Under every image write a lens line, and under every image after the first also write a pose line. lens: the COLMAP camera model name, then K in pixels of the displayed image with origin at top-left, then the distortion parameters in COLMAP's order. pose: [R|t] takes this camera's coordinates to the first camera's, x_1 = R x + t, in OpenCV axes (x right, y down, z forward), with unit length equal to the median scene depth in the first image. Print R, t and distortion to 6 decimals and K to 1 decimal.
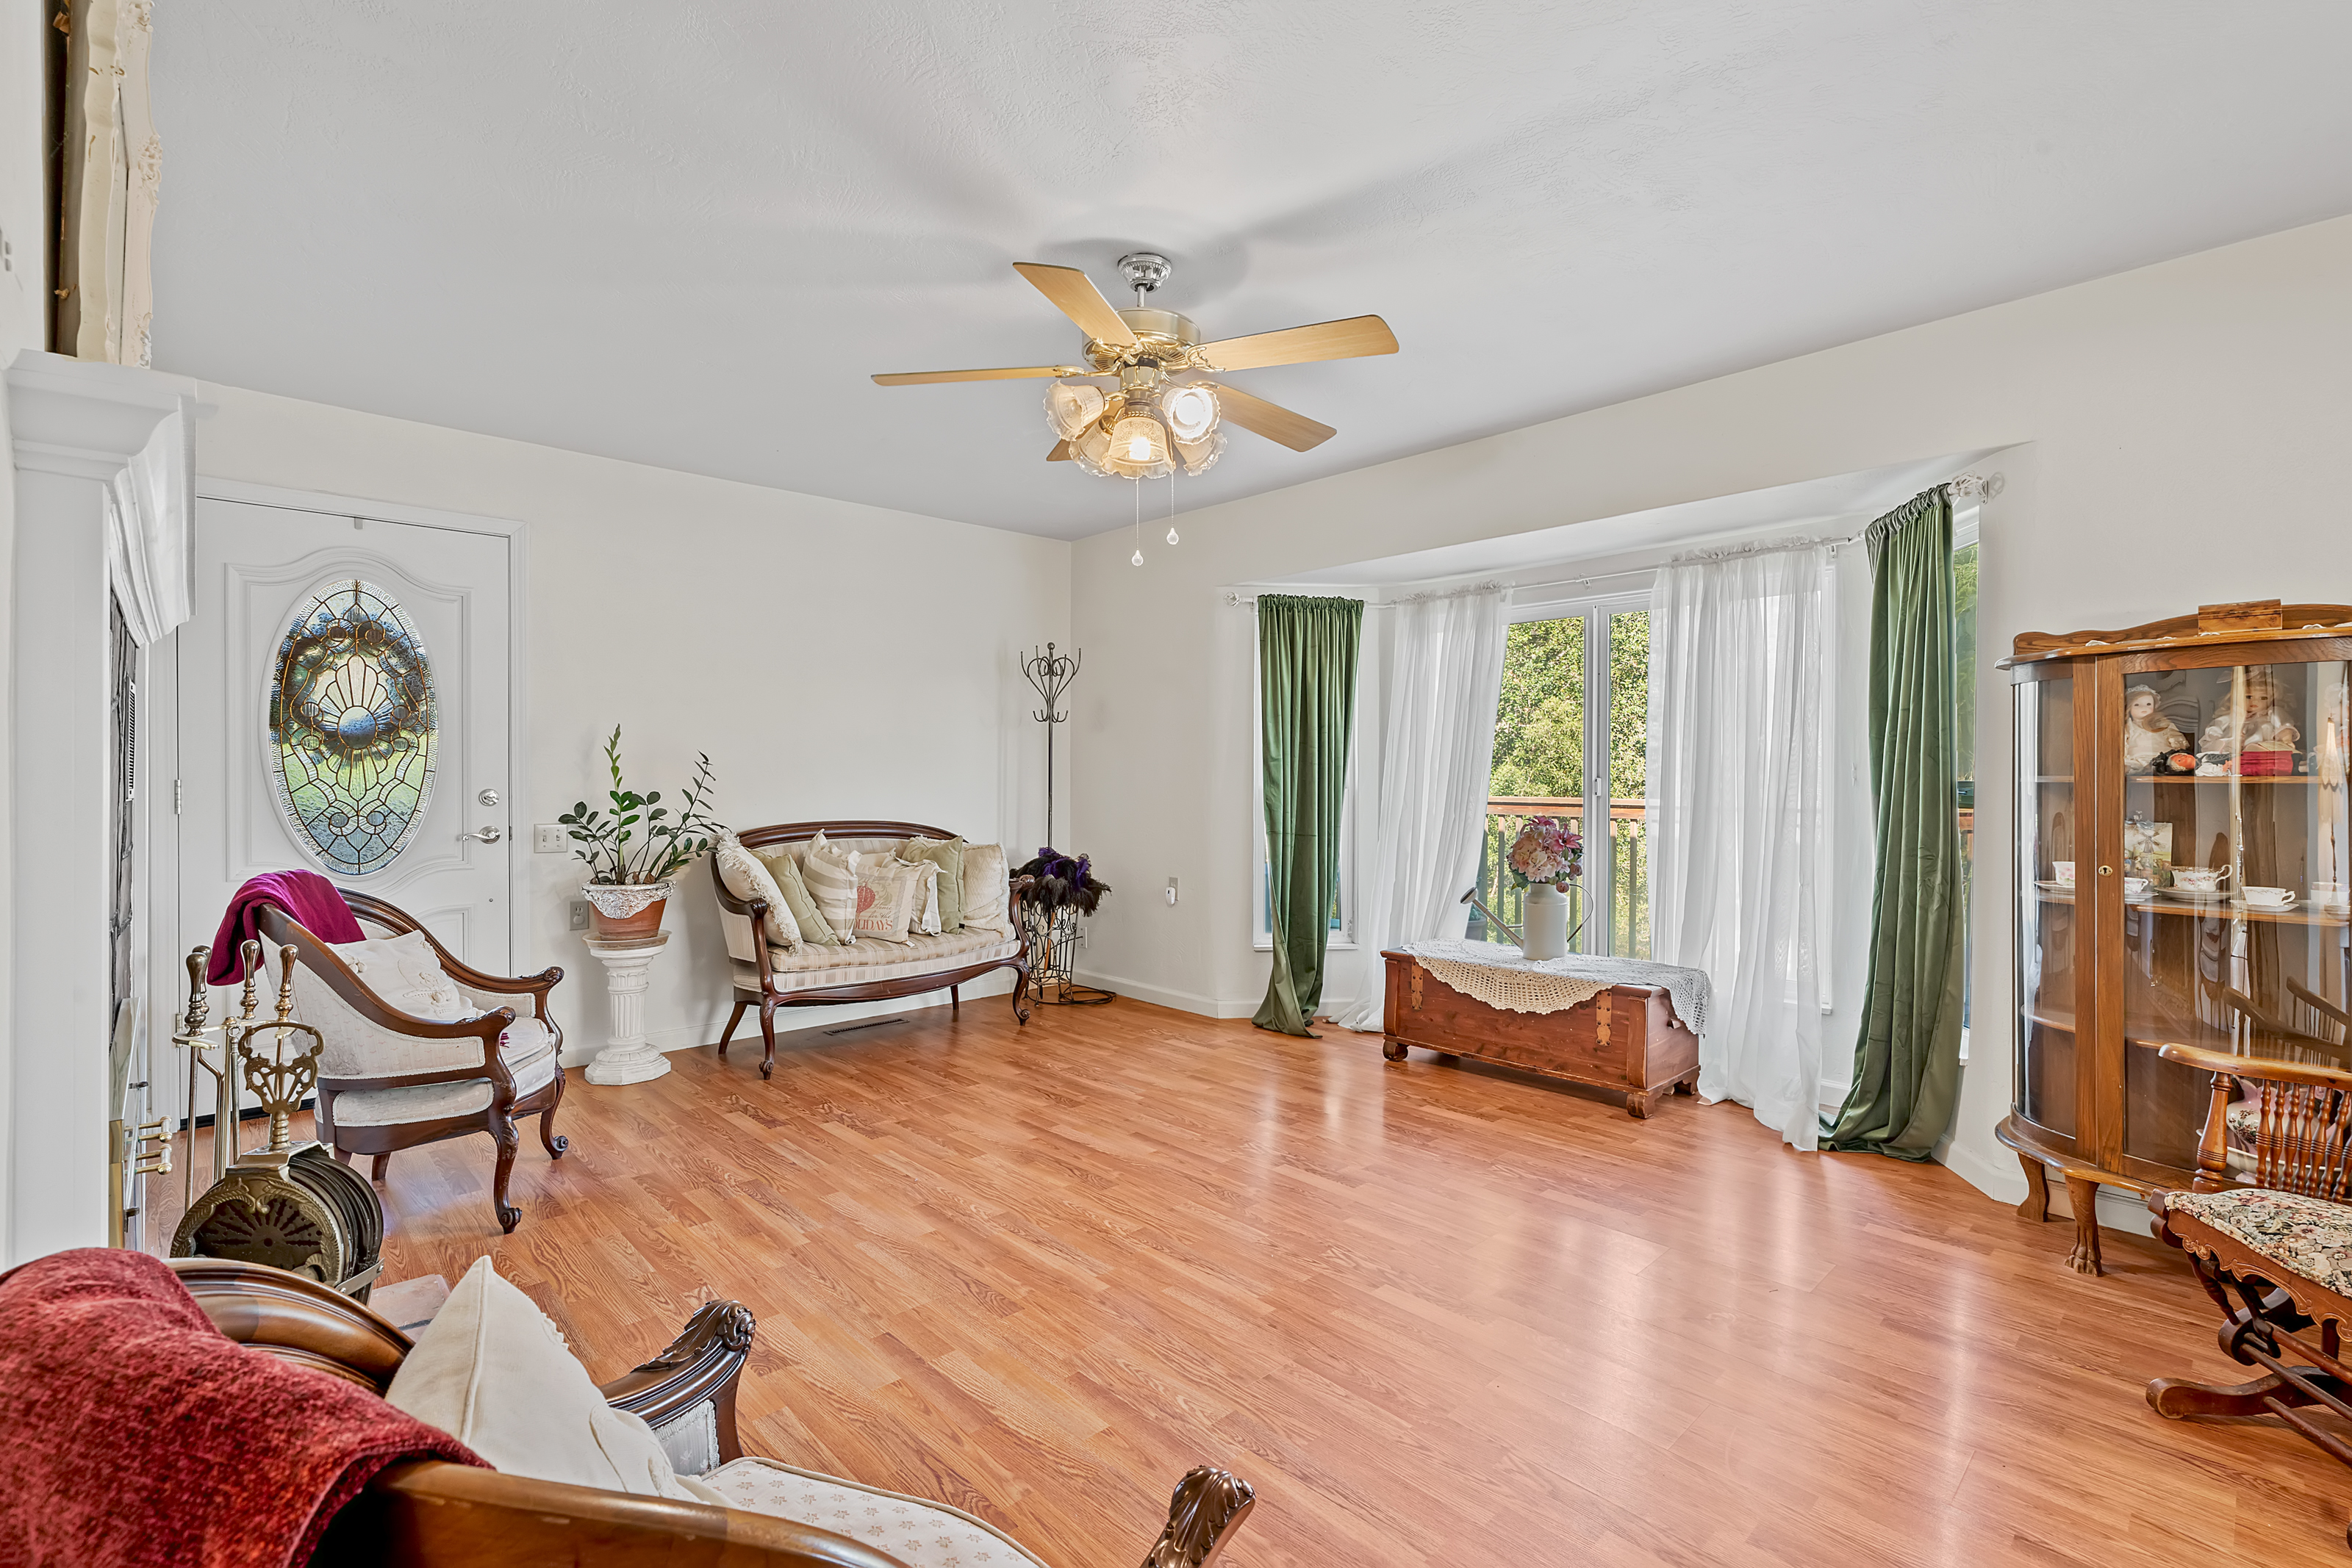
lens RADIAL K [[1066.3, 0, 1182.8], [0, 1066.3, 771.8], [0, 0, 1]] dist [-0.010229, 0.004530]
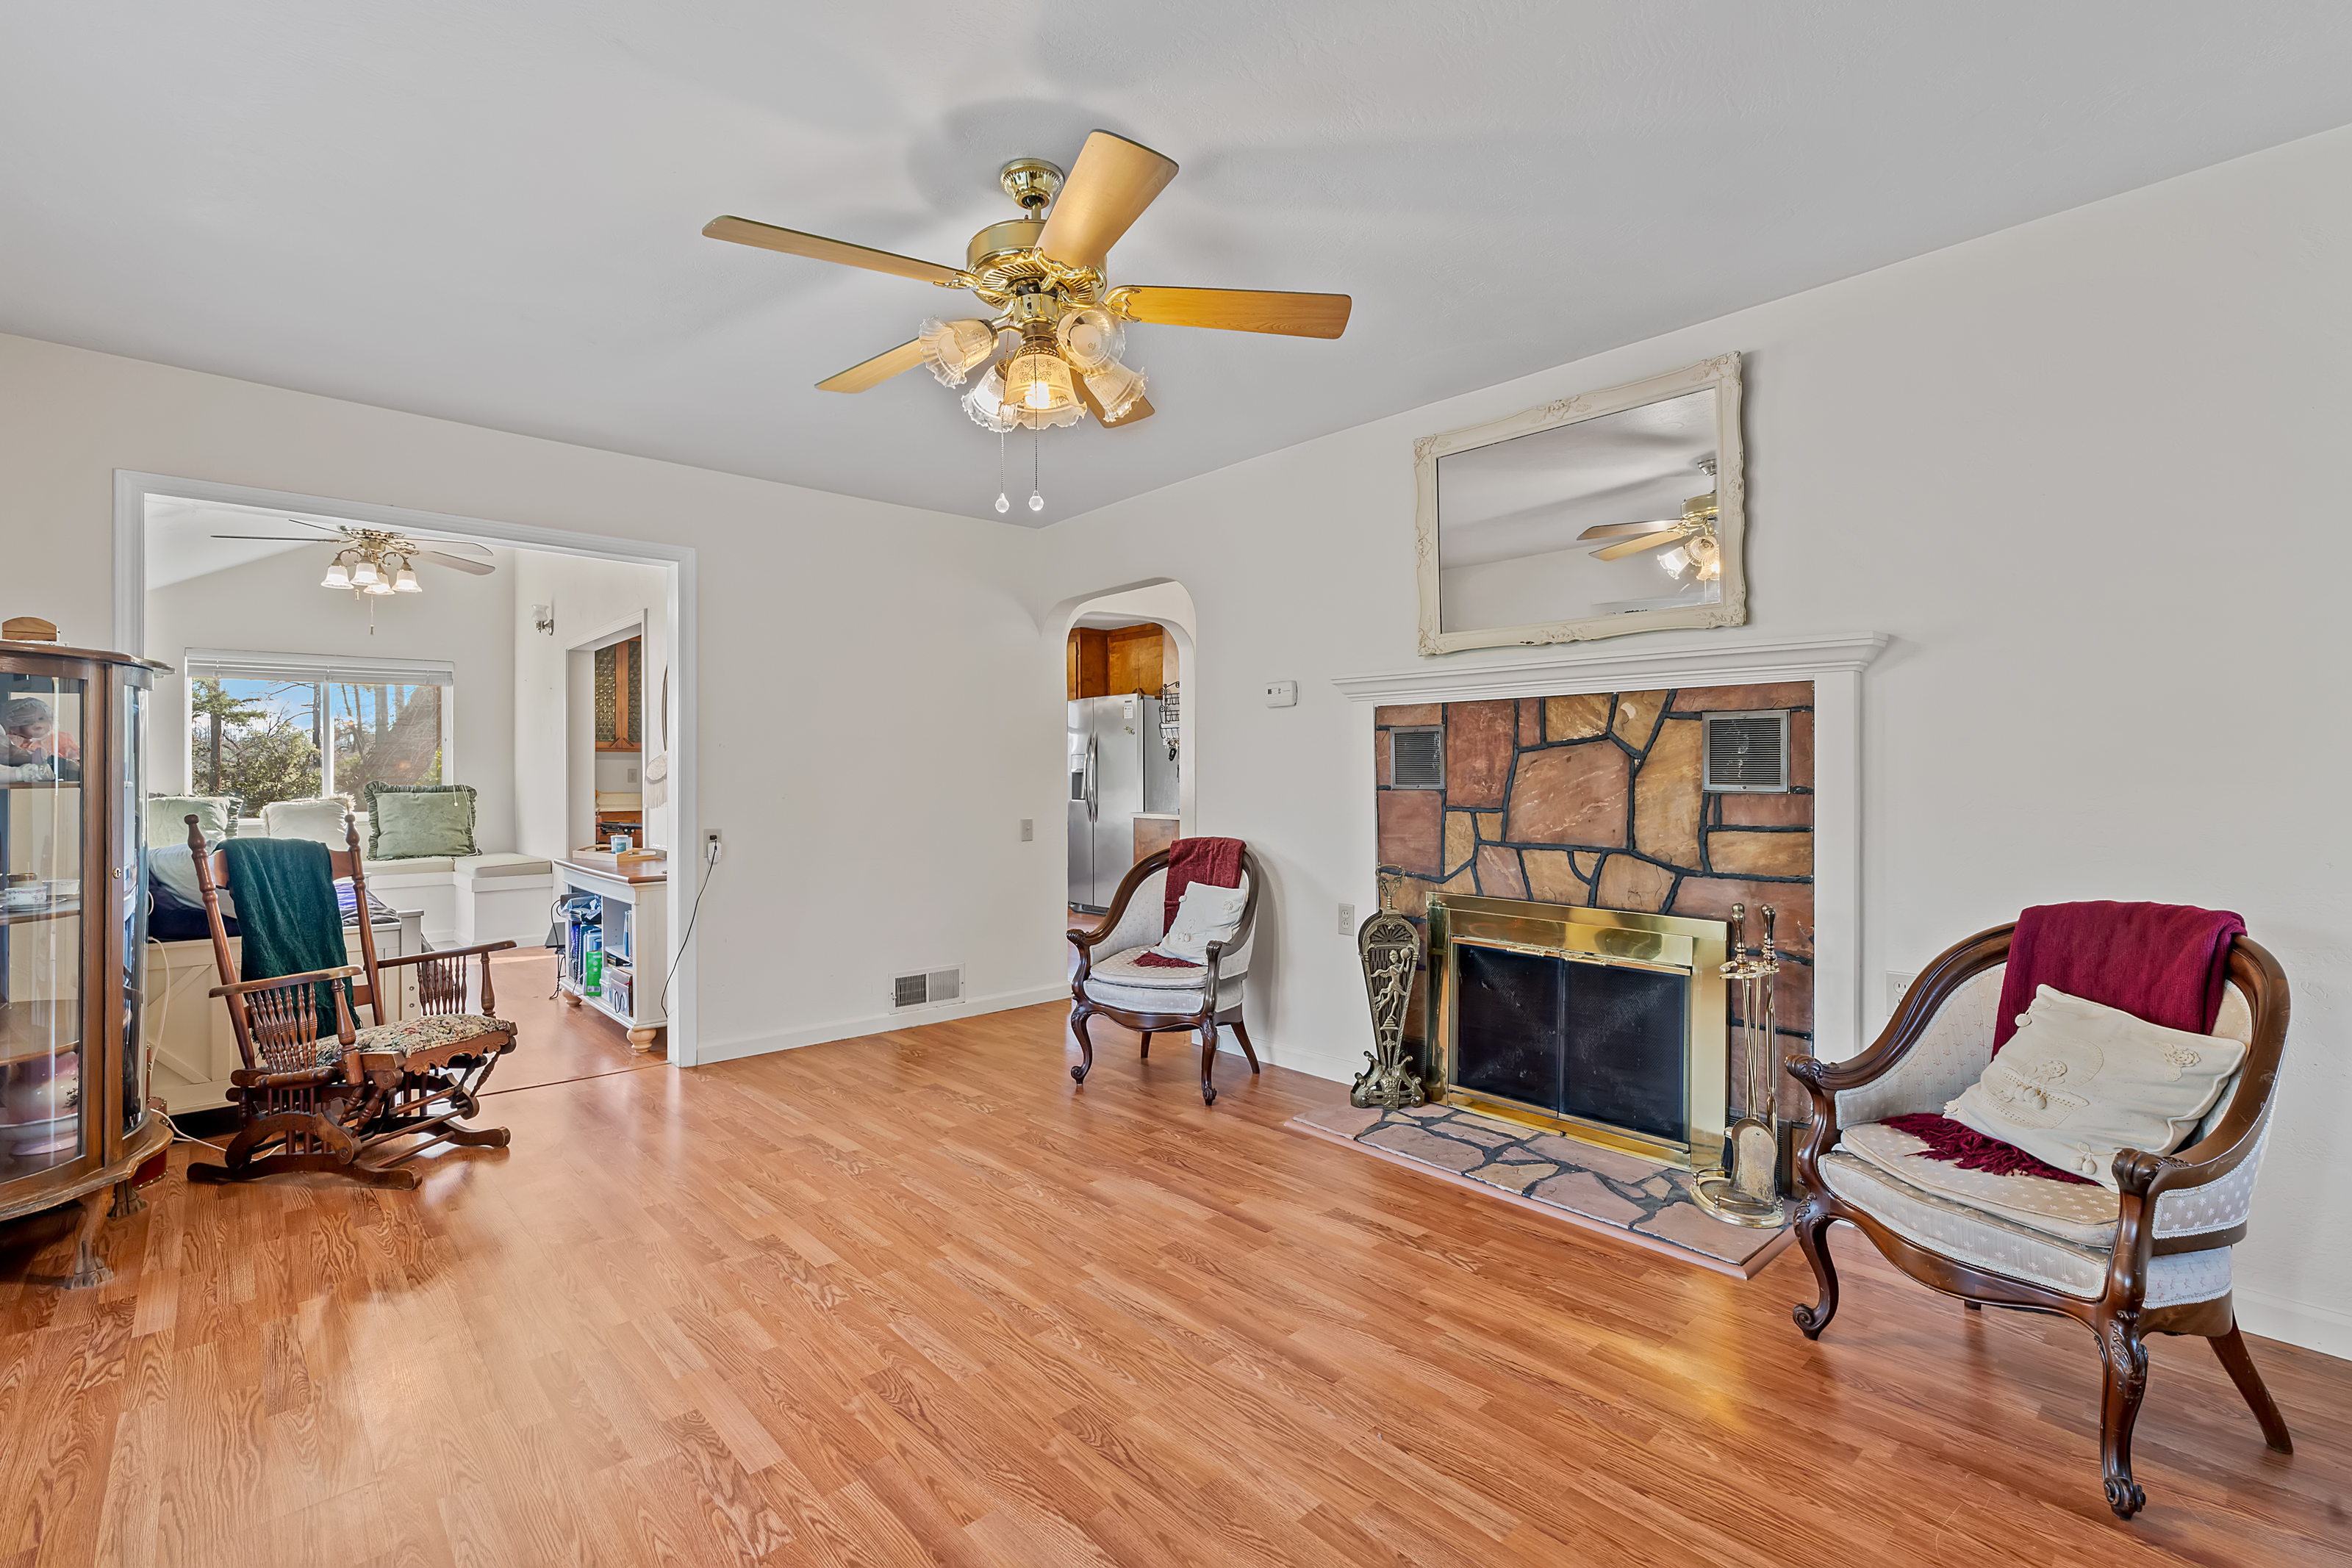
lens RADIAL K [[1066.3, 0, 1176.5], [0, 1066.3, 772.2], [0, 0, 1]] dist [-0.010229, 0.004530]
pose [[-0.999738, 0.001834, 0.022806, -0.147114], [0.001712, 0.999984, -0.005382, 0.002713], [-0.022815, -0.005341, -0.999725, 1.609877]]
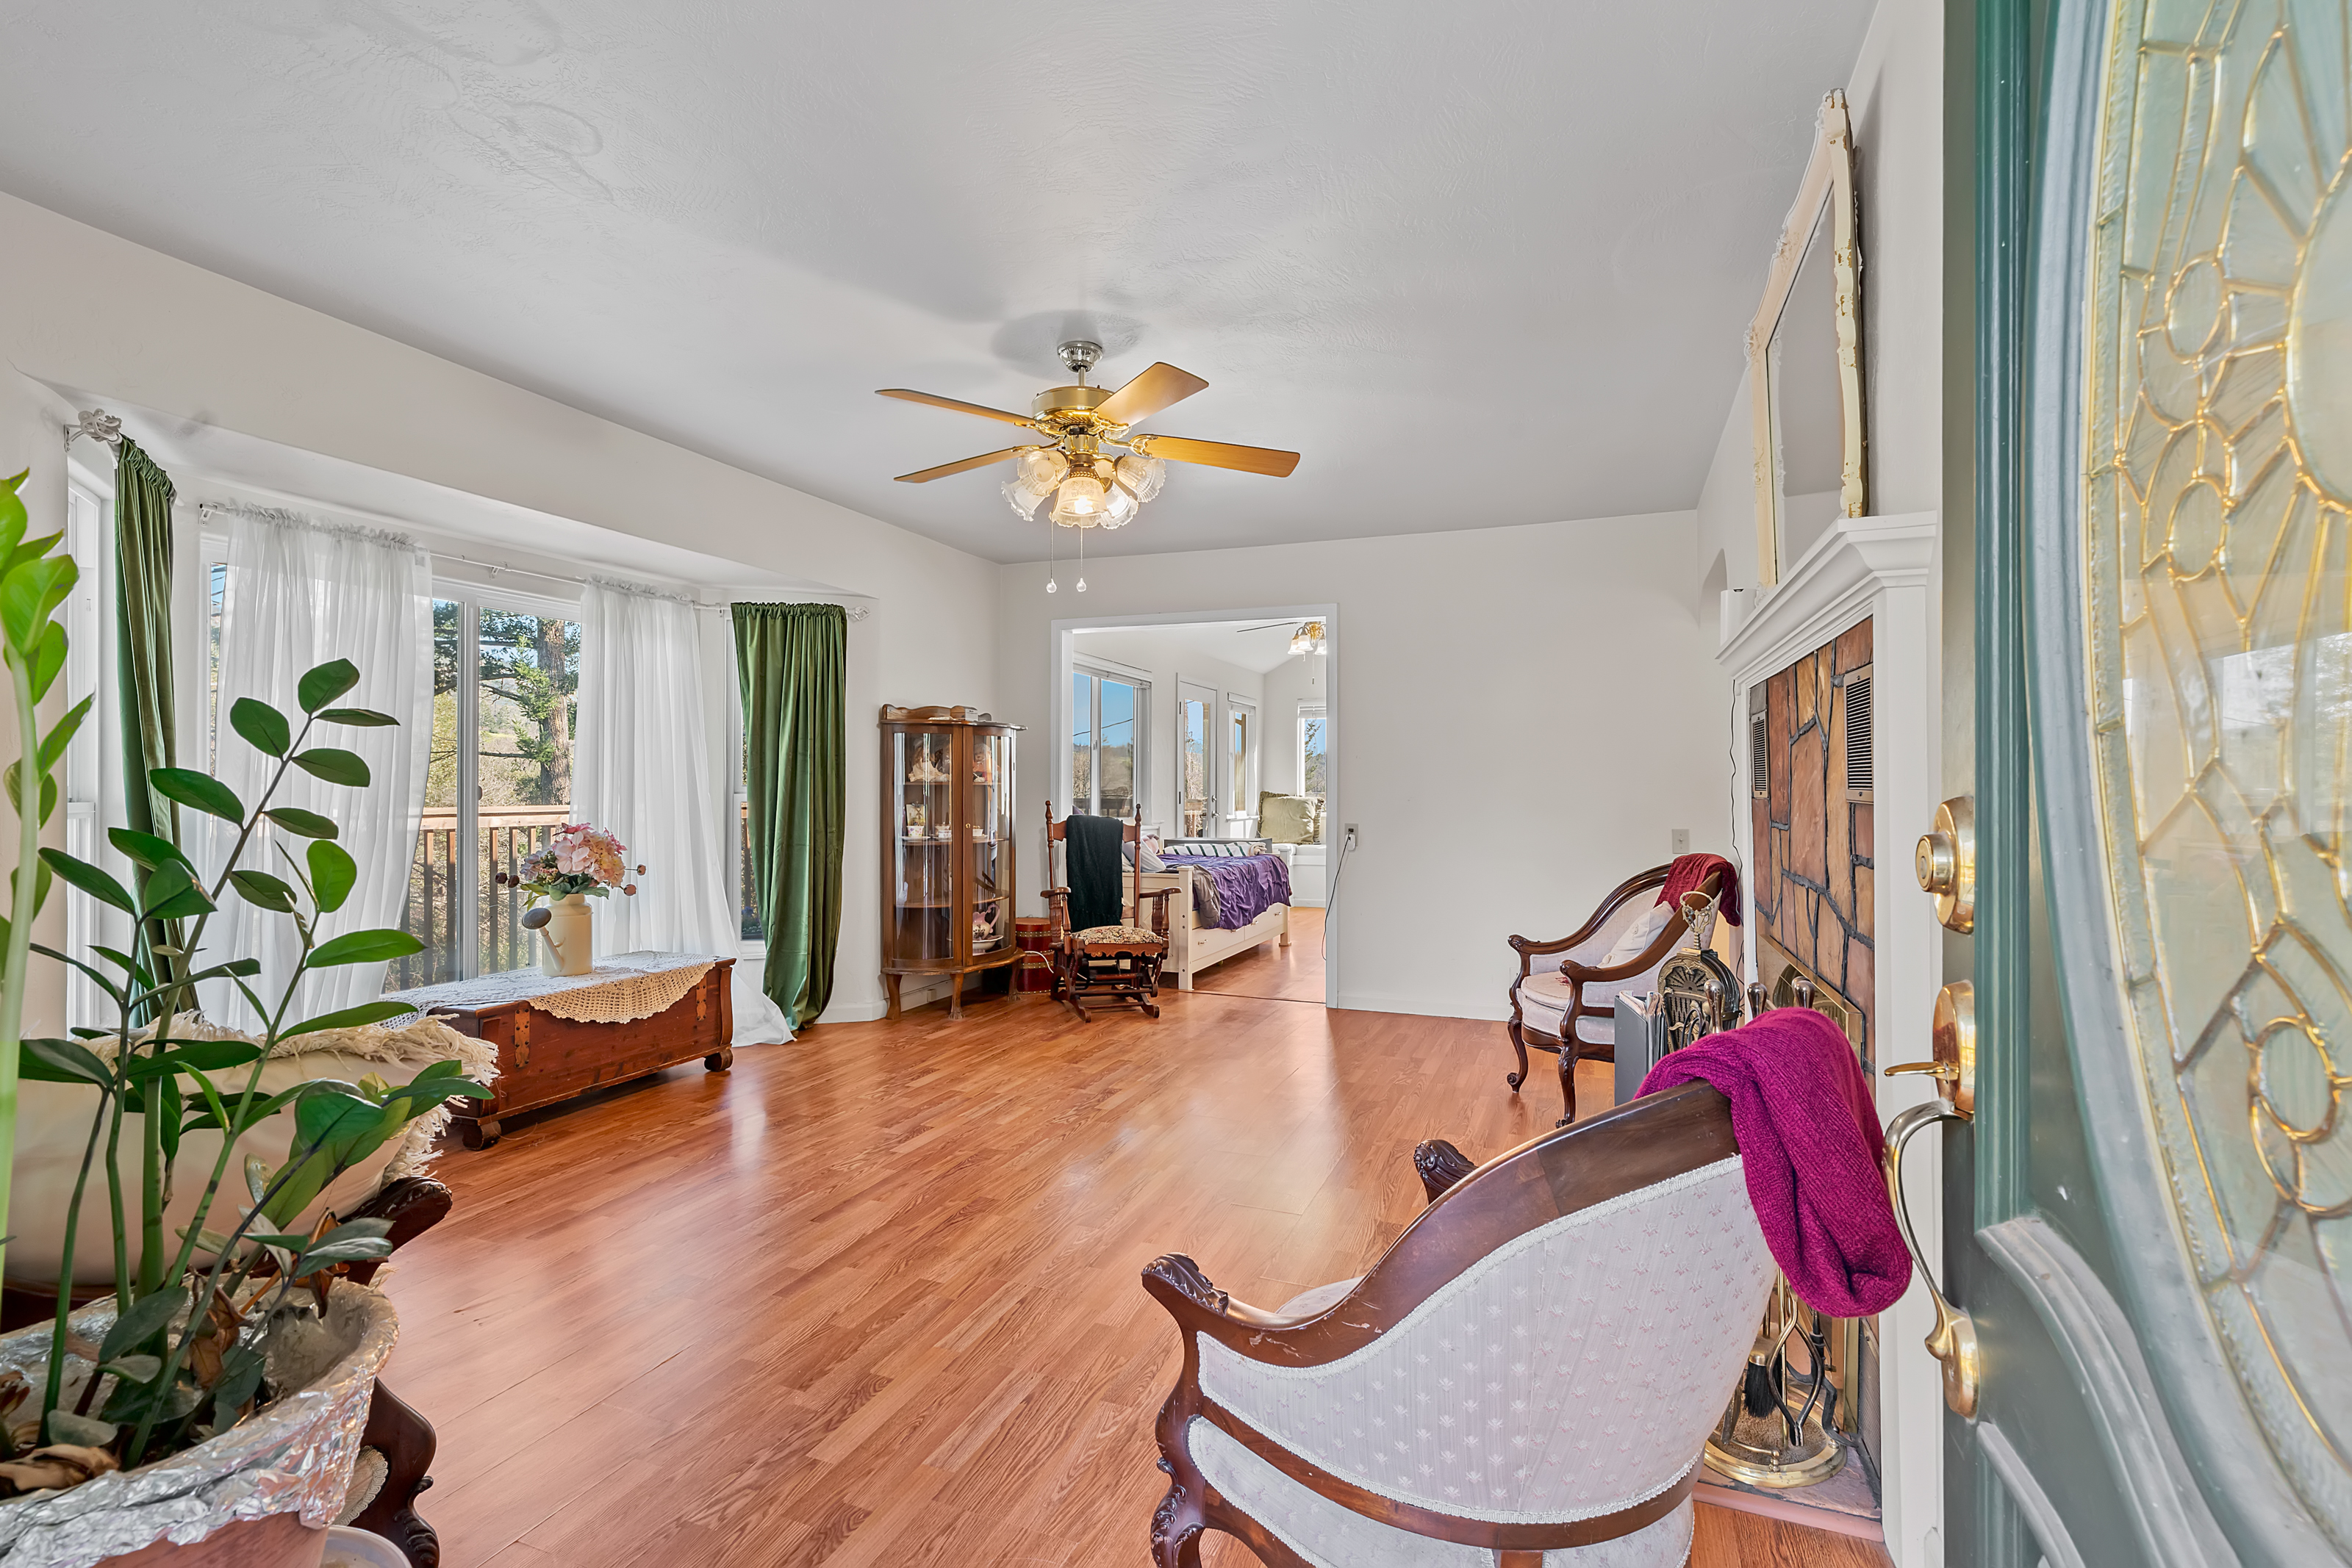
lens RADIAL K [[1066.3, 0, 1165.3], [0, 1066.3, 779.1], [0, 0, 1]] dist [-0.010229, 0.004530]
pose [[-0.420125, 0.003743, 0.907458, -1.006326], [-0.005038, 0.999966, -0.006456, 0.007607], [-0.907452, -0.007284, -0.420092, 1.237566]]
